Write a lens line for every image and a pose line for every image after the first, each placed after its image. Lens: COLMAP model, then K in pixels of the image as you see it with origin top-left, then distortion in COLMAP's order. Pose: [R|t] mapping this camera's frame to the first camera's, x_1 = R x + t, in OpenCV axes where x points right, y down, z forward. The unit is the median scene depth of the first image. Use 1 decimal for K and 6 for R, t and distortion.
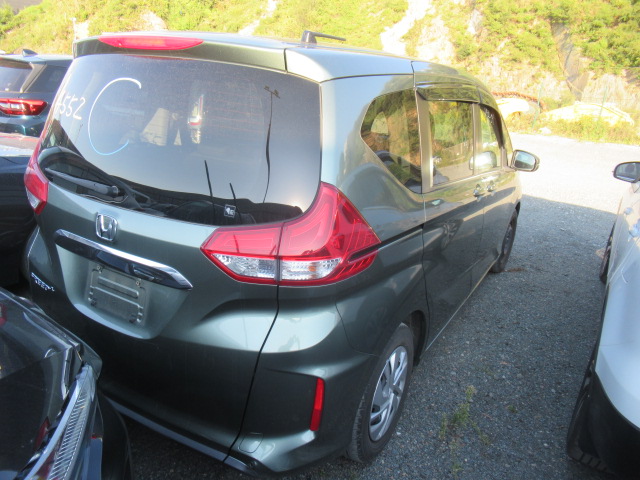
lens RADIAL K [[485.6, 0, 319.9], [0, 485.6, 237.8], [0, 0, 1]] dist [-0.000764, 0.009959]
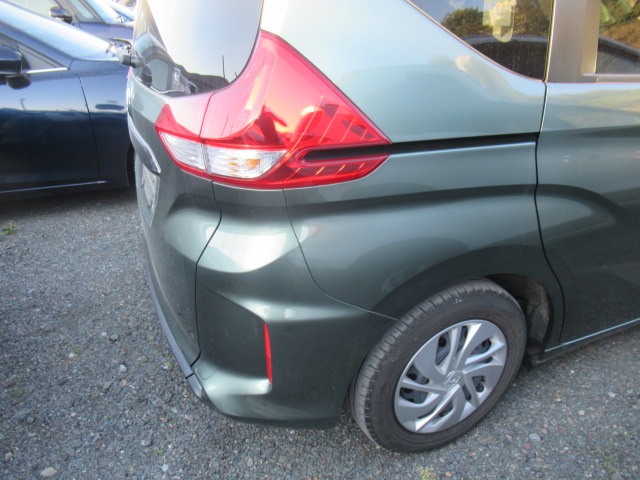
lens RADIAL K [[485.6, 0, 319.9], [0, 485.6, 237.8], [0, 0, 1]] dist [-0.000764, 0.009959]
pose [[0.817625, 0.195831, -0.541424, 0.429093], [-0.120028, 0.977692, 0.172368, 0.032322], [0.563101, -0.075947, 0.822891, 0.436364]]
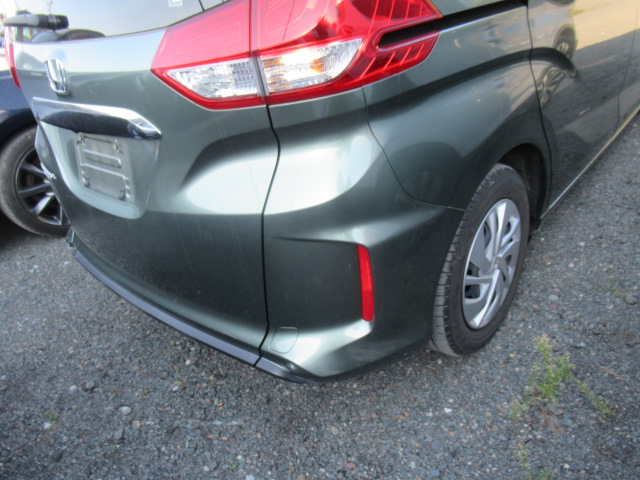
lens RADIAL K [[482.8, 0, 320.0], [0, 482.8, 237.2], [0, 0, 1]] dist [0.001672, -0.000497]
pose [[0.961623, -0.094950, -0.257422, 0.111582], [0.146666, 0.970806, 0.189802, 0.141769], [0.231885, -0.220273, 0.947475, 0.359817]]
